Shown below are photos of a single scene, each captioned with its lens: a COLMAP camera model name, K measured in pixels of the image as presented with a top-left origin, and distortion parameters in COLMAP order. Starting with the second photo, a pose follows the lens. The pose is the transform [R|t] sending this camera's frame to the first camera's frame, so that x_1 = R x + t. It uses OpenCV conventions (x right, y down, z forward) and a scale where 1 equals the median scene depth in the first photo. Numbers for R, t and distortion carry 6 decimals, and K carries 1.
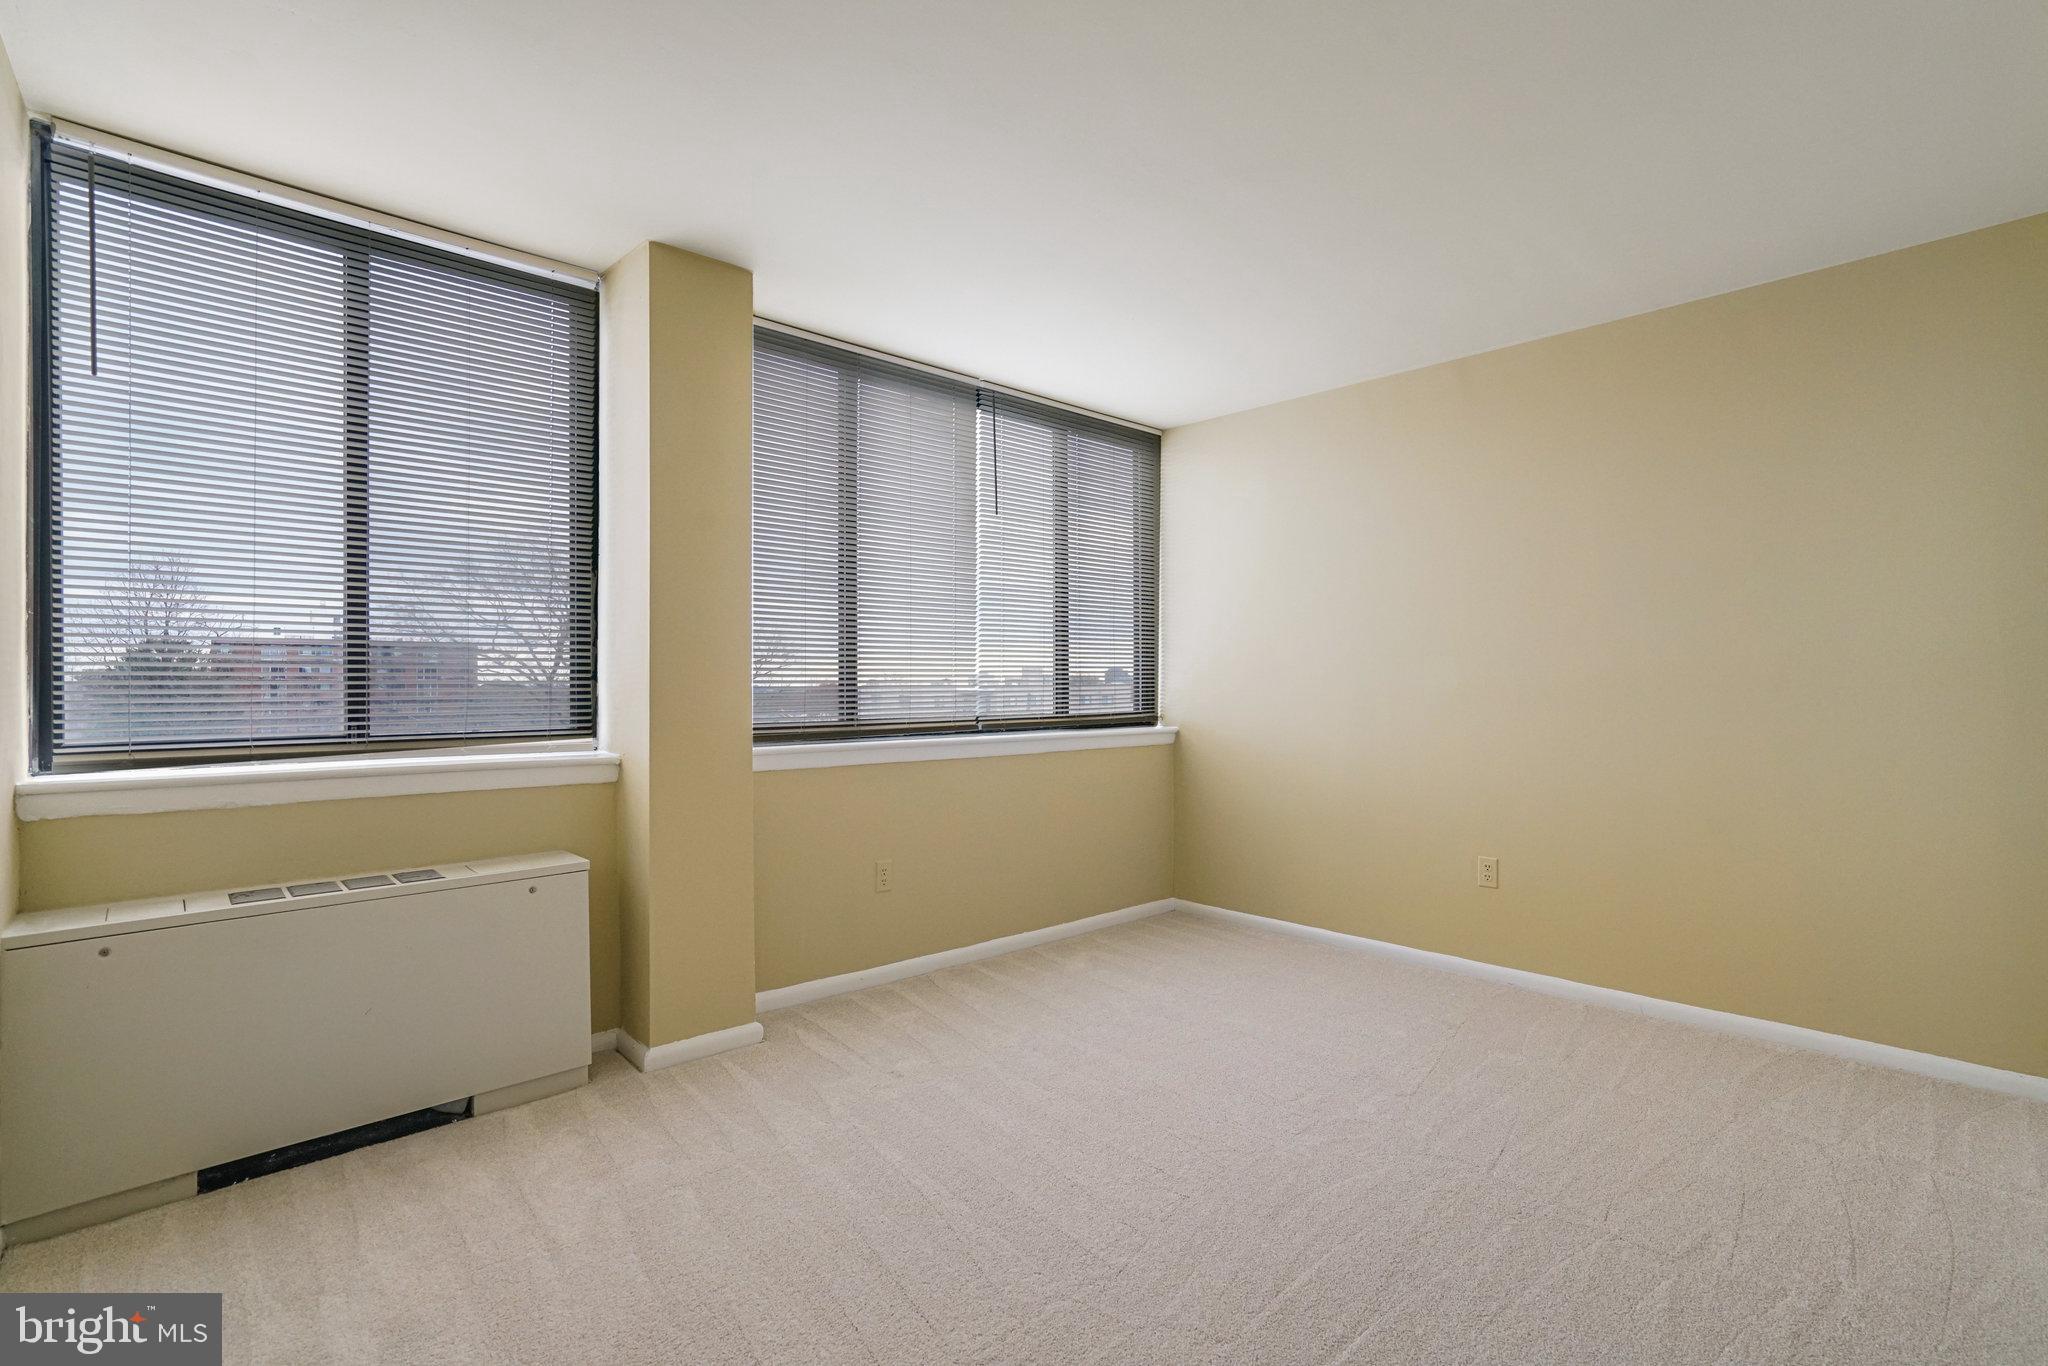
lens RADIAL K [[955.7, 0, 1024.0], [0, 955.7, 683.0], [0, 0, 1]] dist [-0.011450, 0.000258]
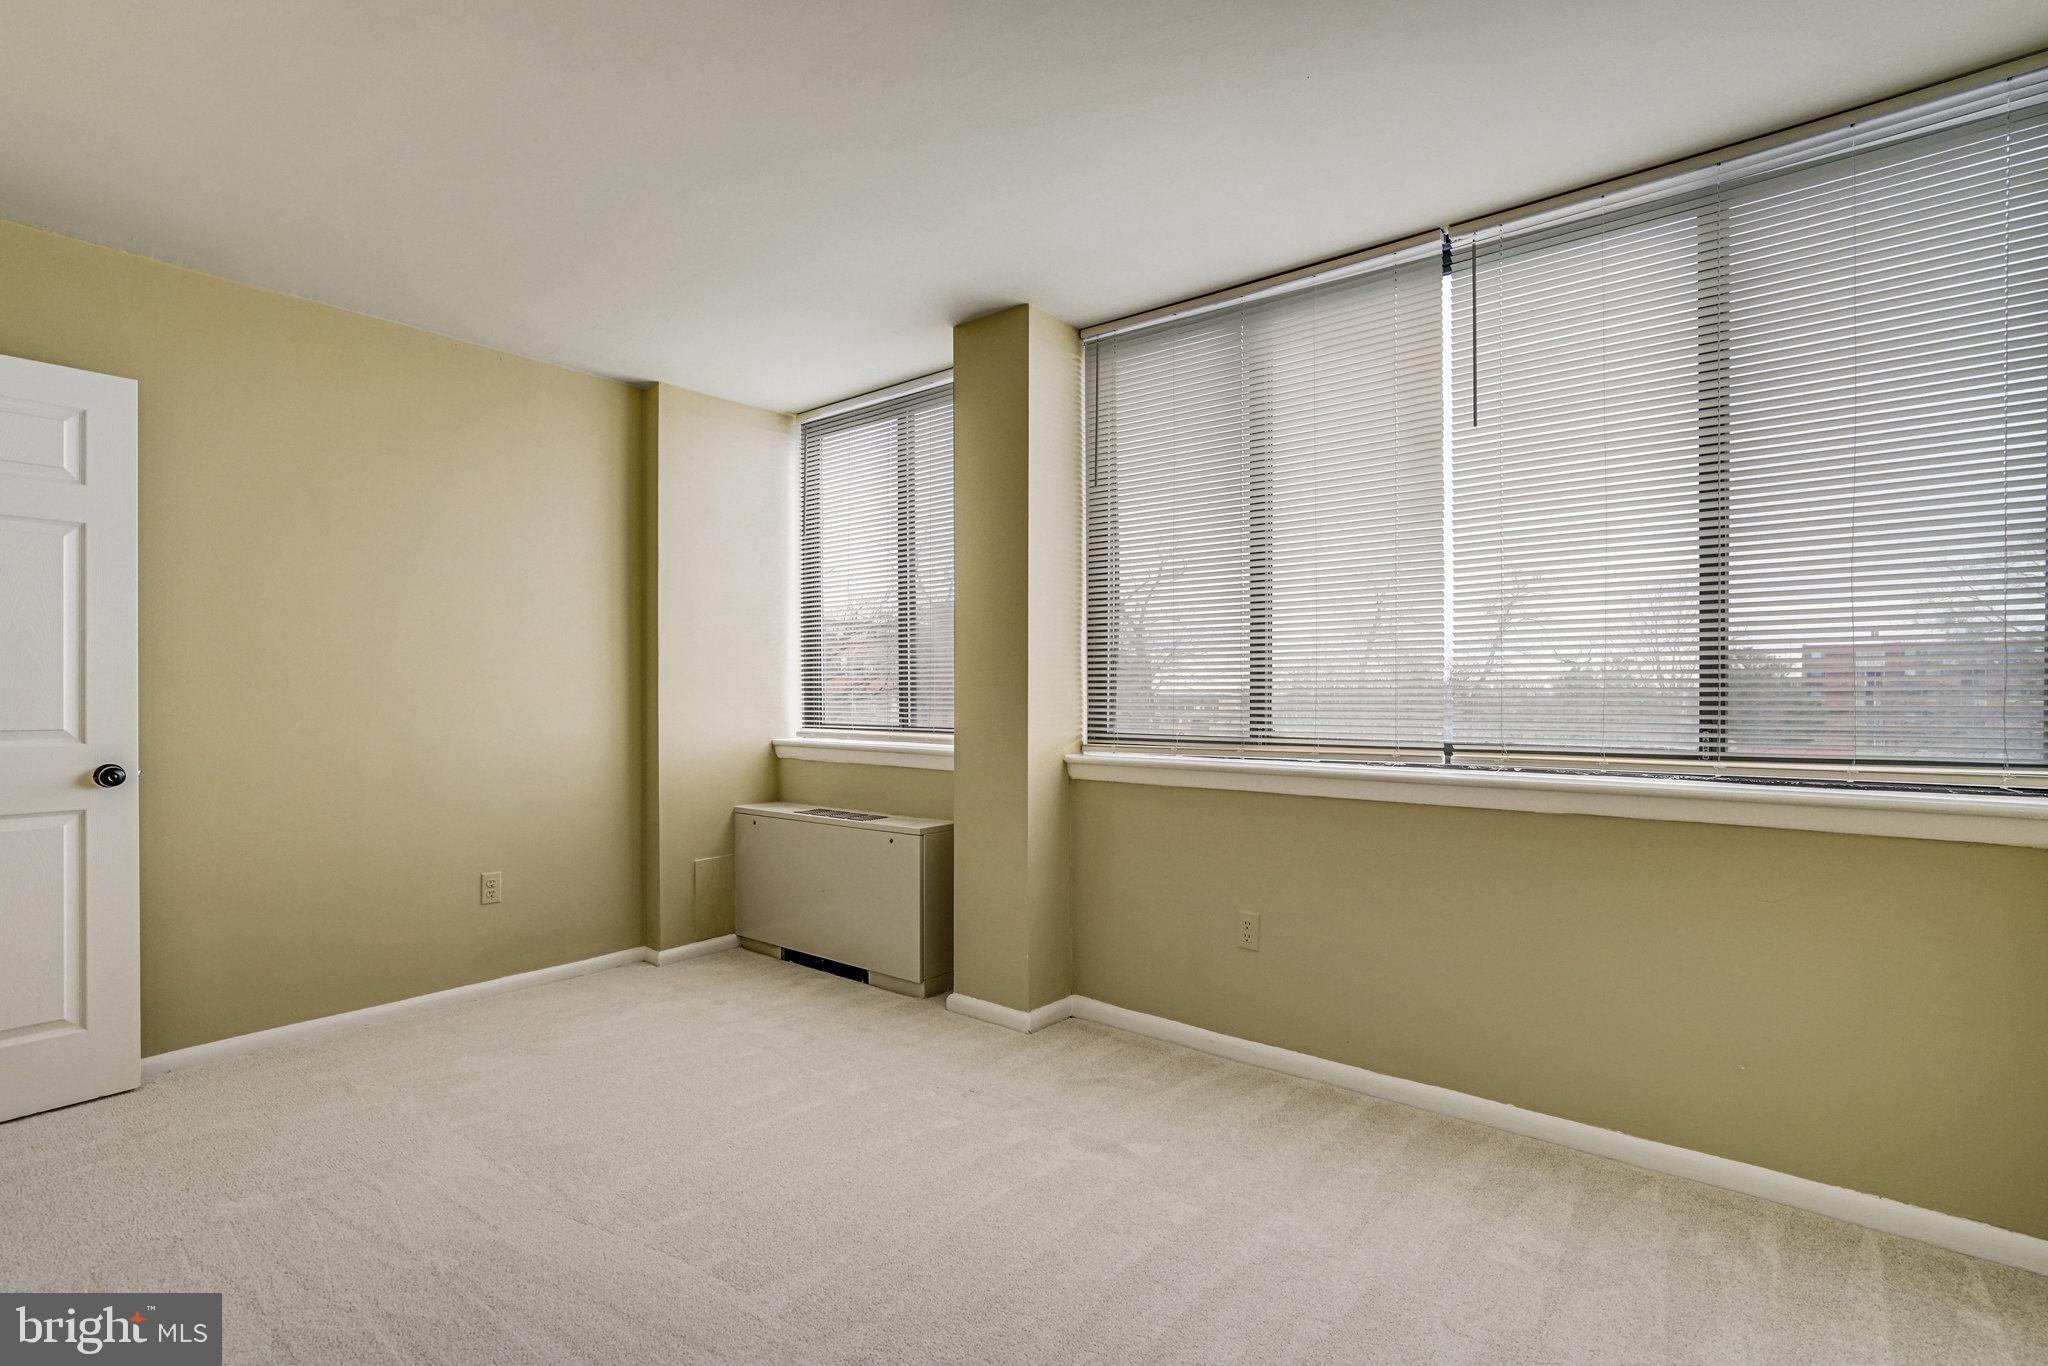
lens RADIAL K [[946.4, 0, 961.2], [0, 946.4, 688.0], [0, 0, 1]] dist [-0.035902, 0.000738]
pose [[0.097696, -0.006425, -0.995196, 0.623212], [0.004798, 0.999971, -0.005984, -0.000879], [0.995205, -0.004191, 0.097724, 0.674388]]
